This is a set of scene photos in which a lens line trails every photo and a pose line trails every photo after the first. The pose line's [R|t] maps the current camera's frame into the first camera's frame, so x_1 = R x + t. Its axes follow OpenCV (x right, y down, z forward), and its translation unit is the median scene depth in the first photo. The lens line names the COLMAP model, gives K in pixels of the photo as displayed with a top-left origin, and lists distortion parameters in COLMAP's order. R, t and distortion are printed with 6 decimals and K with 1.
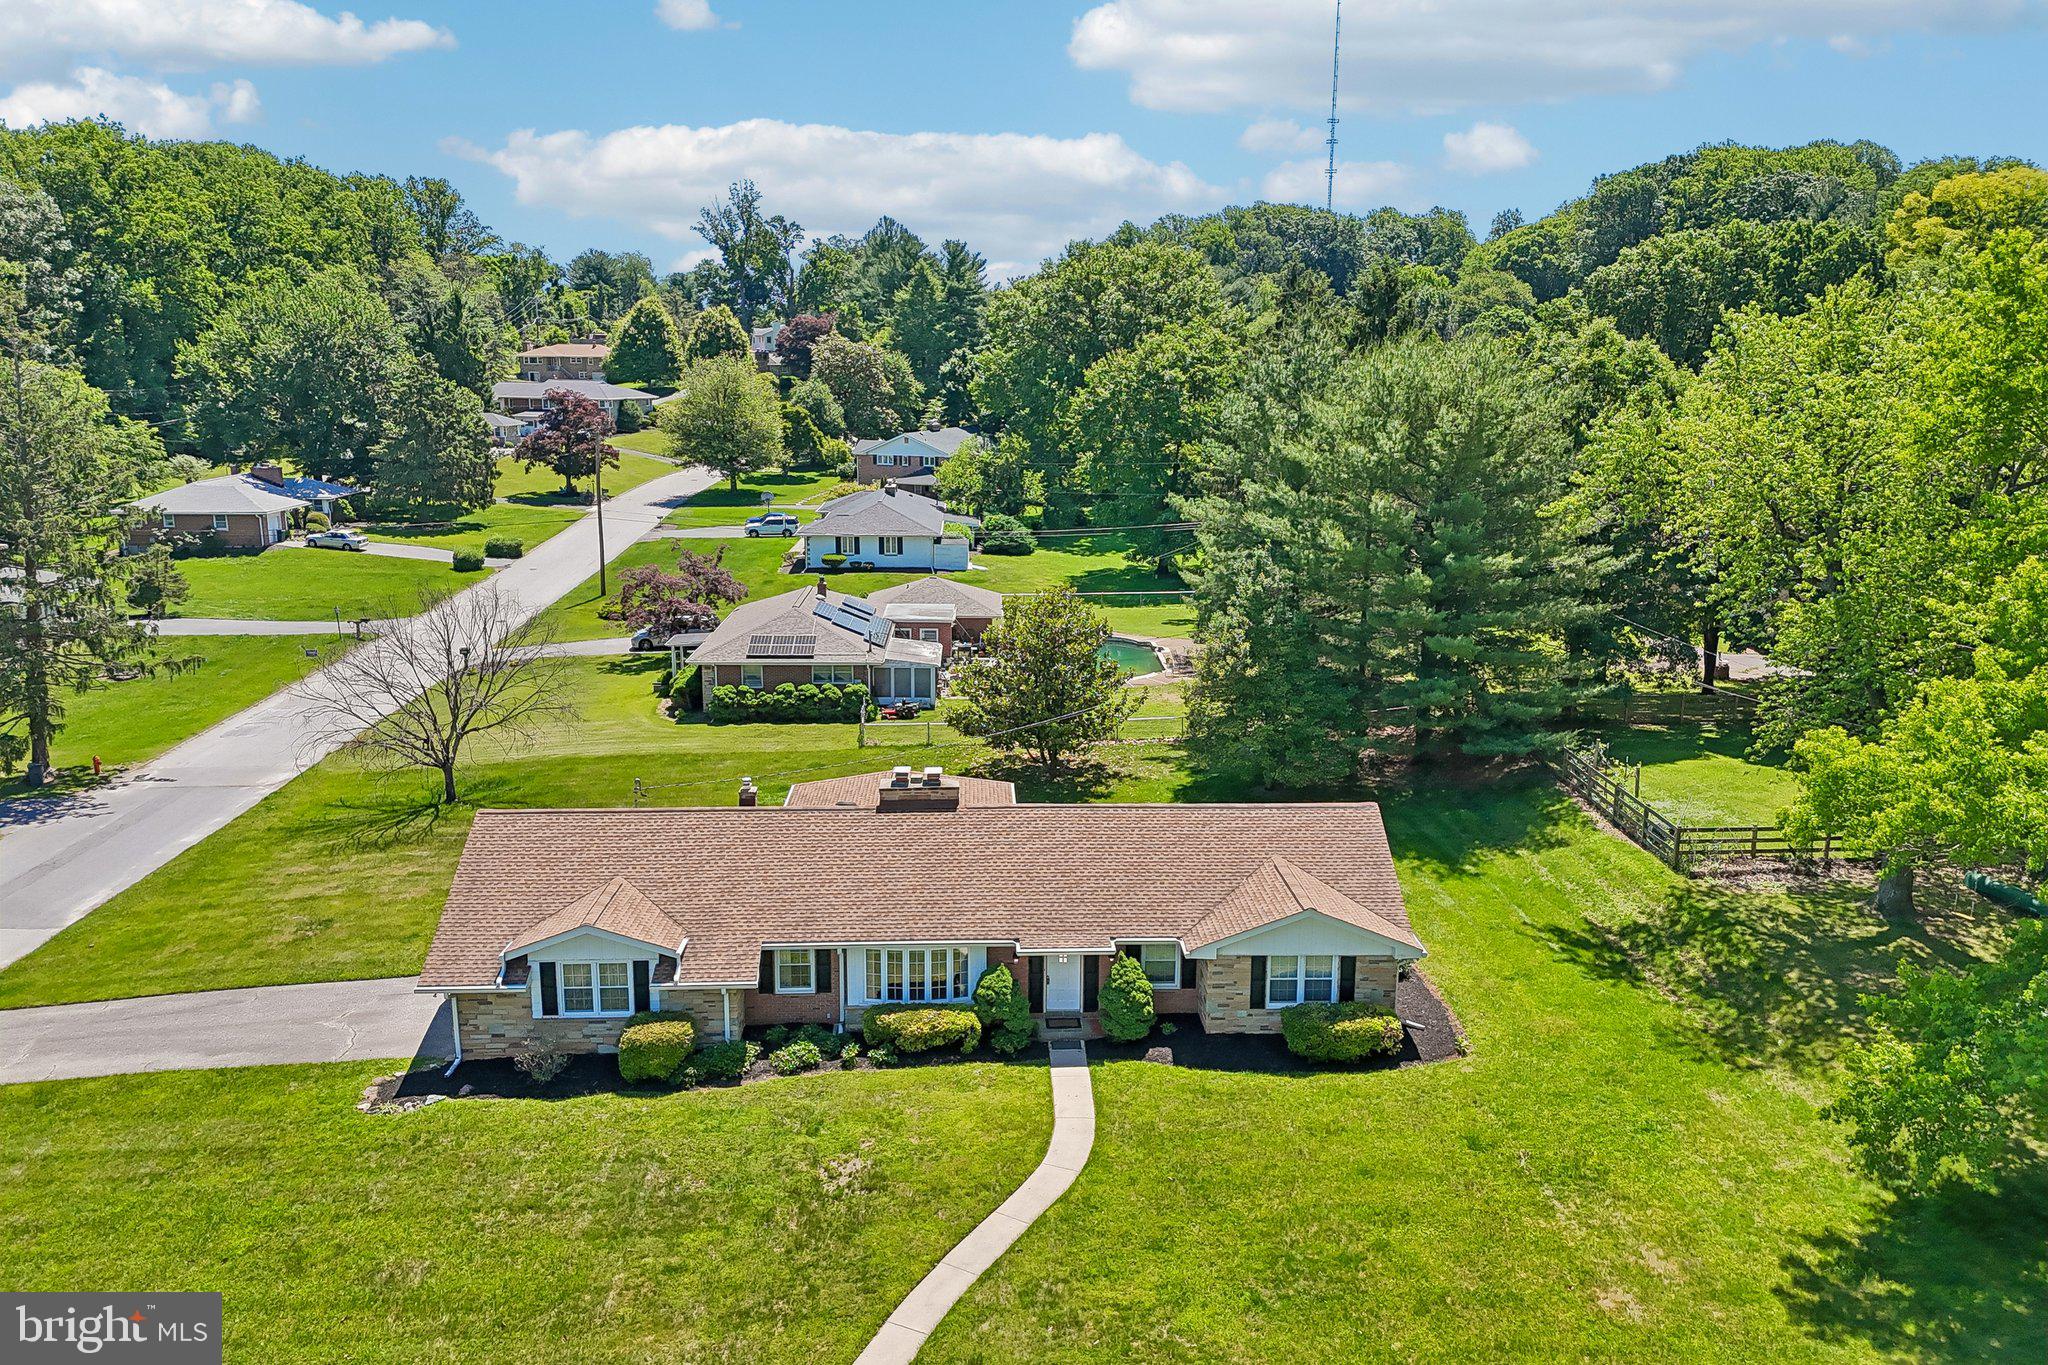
lens RADIAL K [[1501.2, 0, 1024.0], [0, 1501.2, 682.5], [0, 0, 1]] dist [0.090216, -0.106702]
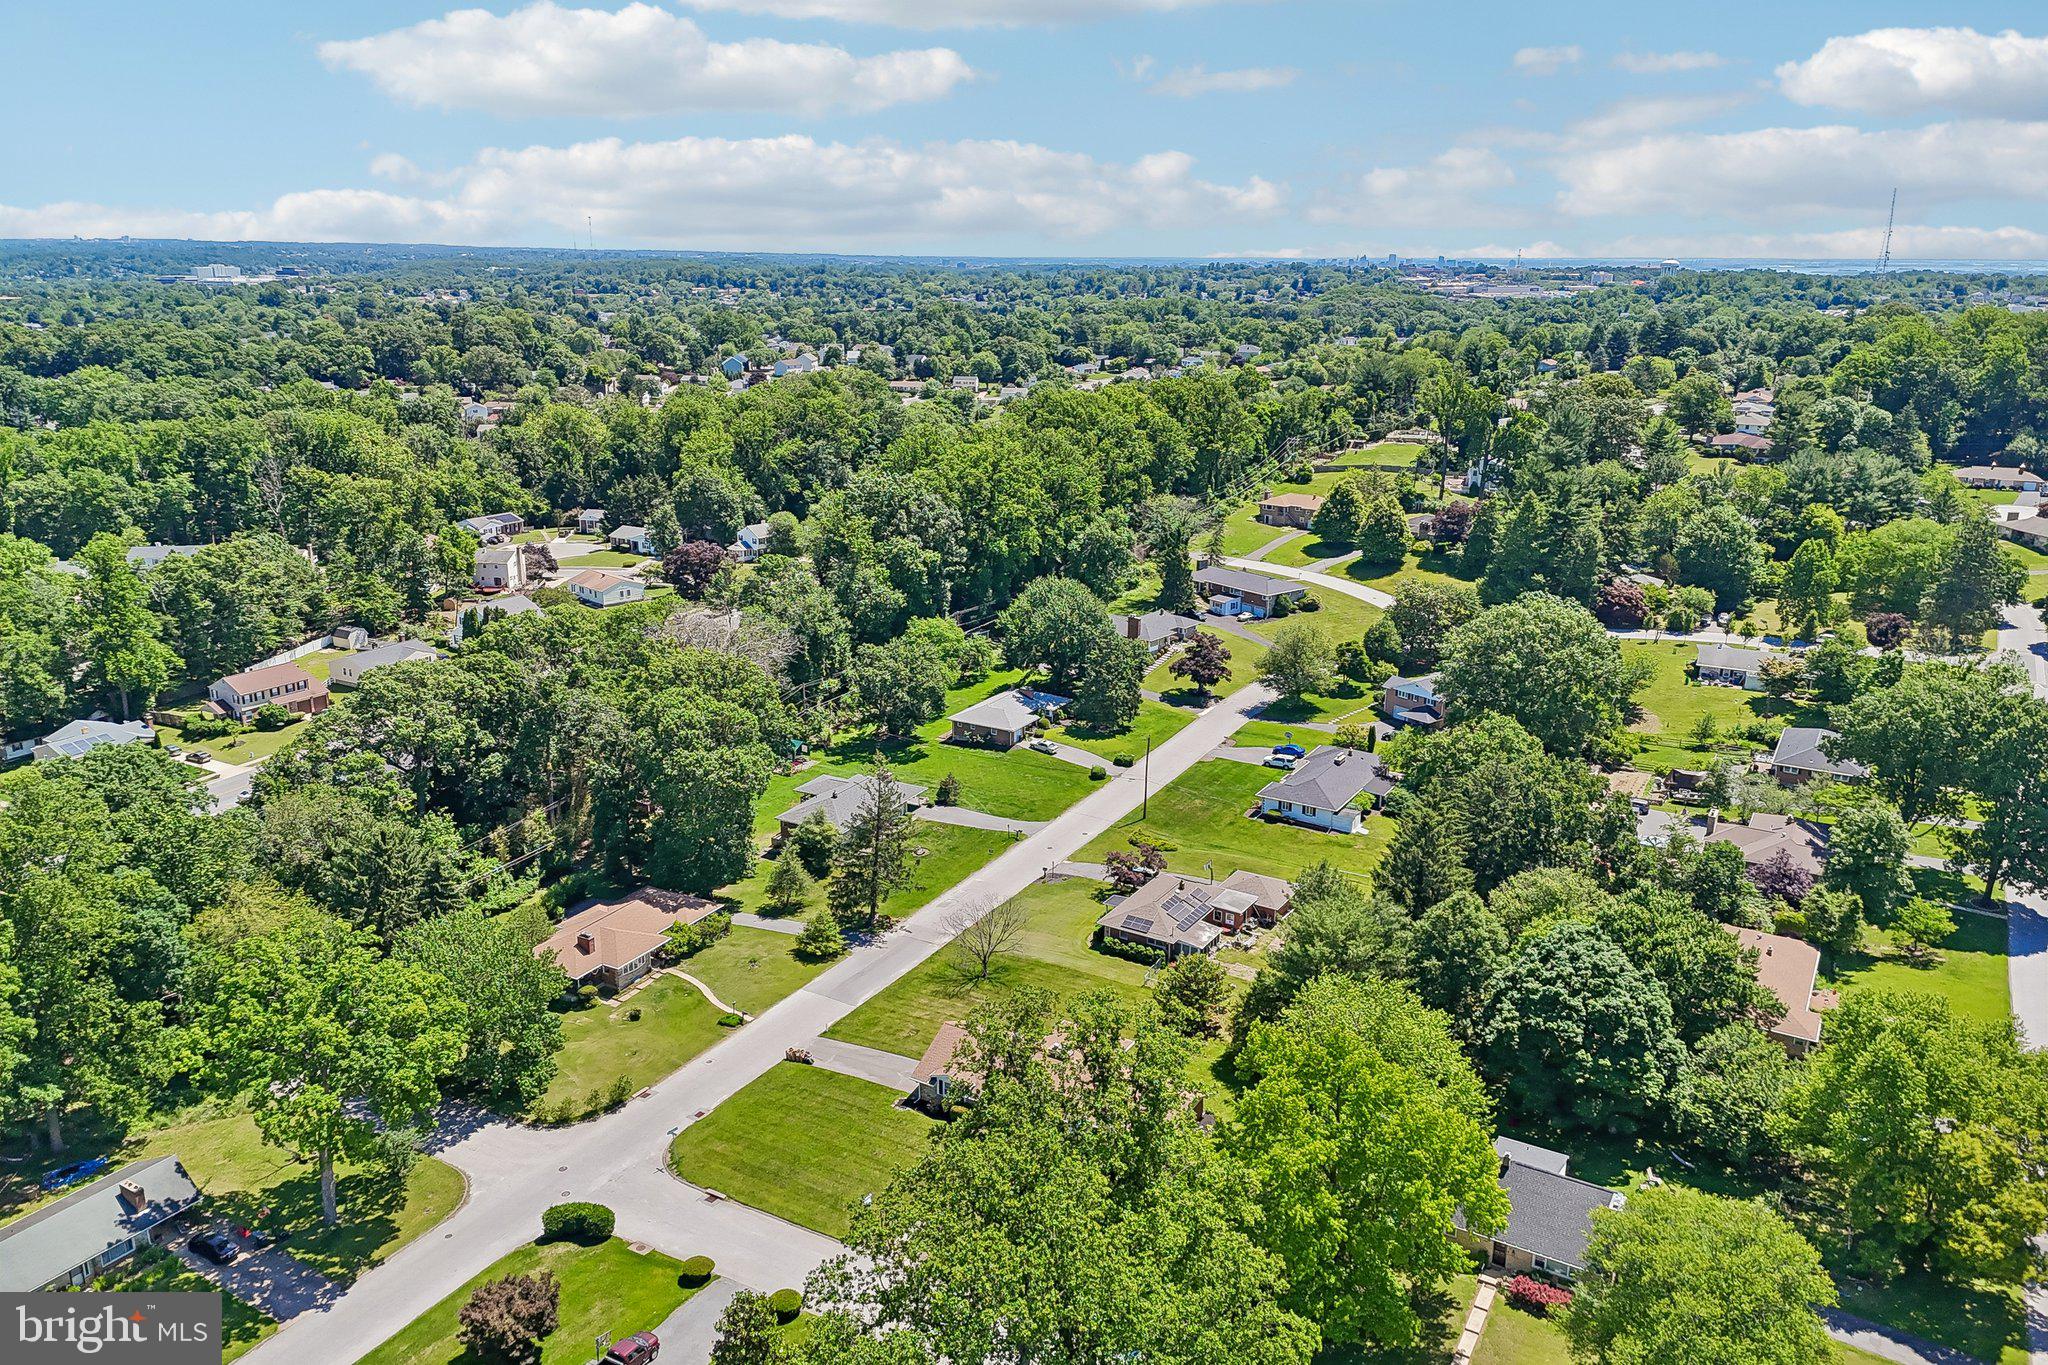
lens RADIAL K [[1496.9, 0, 1024.0], [0, 1496.9, 682.5], [0, 0, 1]] dist [0.111635, -0.136248]
pose [[0.838561, 0.152608, -0.522997, 0.990331], [-0.118759, 0.988085, 0.097903, -0.703329], [0.531706, -0.019987, 0.846693, -1.201290]]
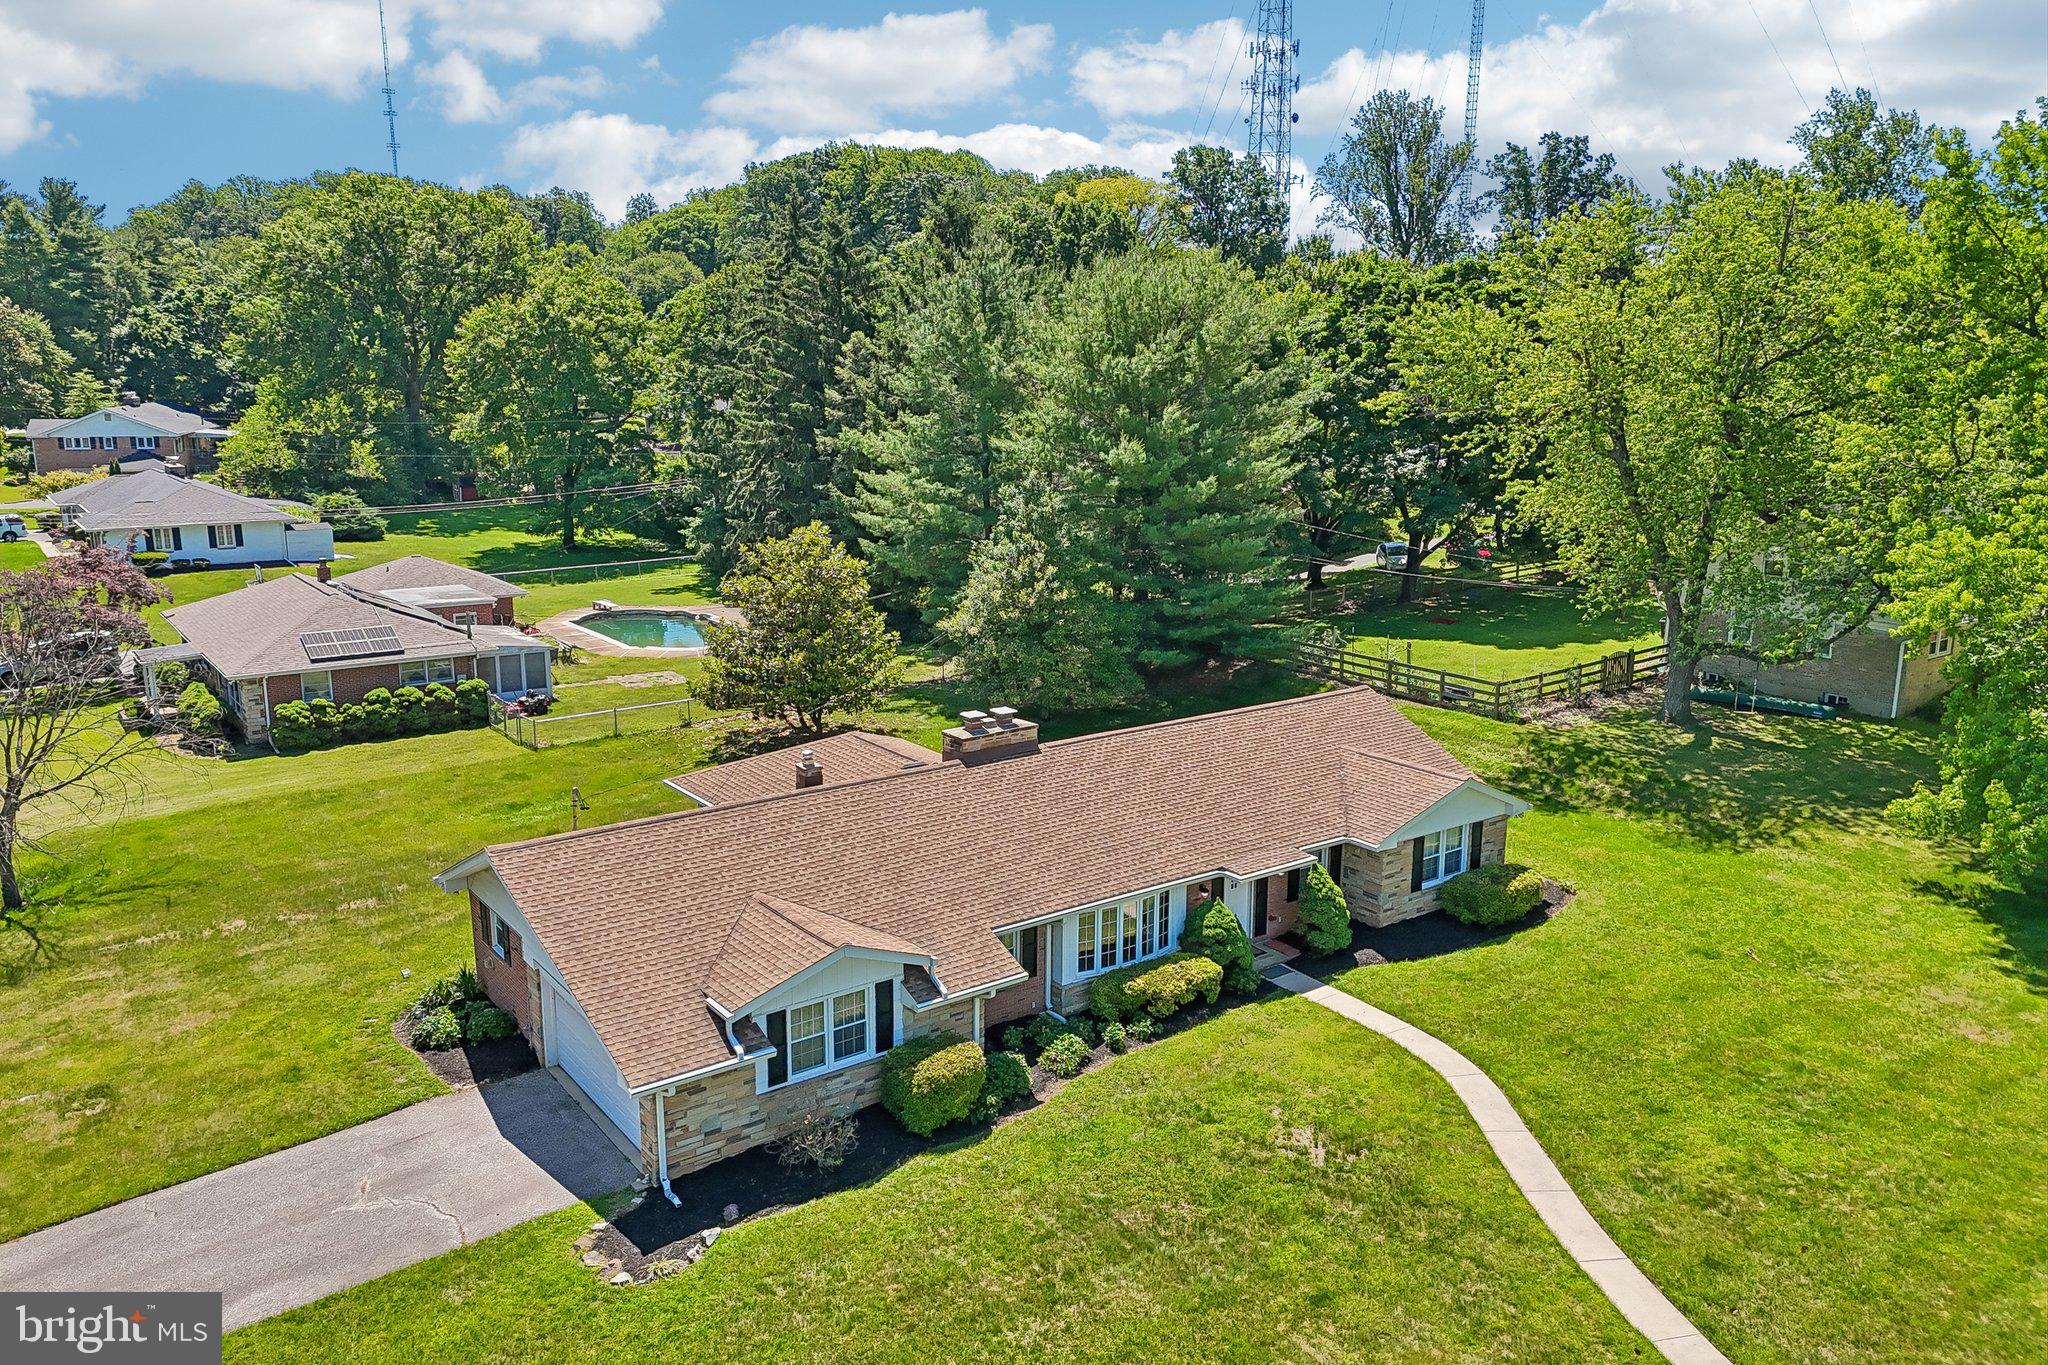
lens RADIAL K [[1501.2, 0, 1024.0], [0, 1501.2, 682.5], [0, 0, 1]] dist [0.090216, -0.106702]
pose [[0.827136, -0.120652, 0.548898, -0.367196], [0.119246, 0.992123, 0.038385, 0.008148], [-0.549205, 0.033704, 0.835008, 0.198080]]
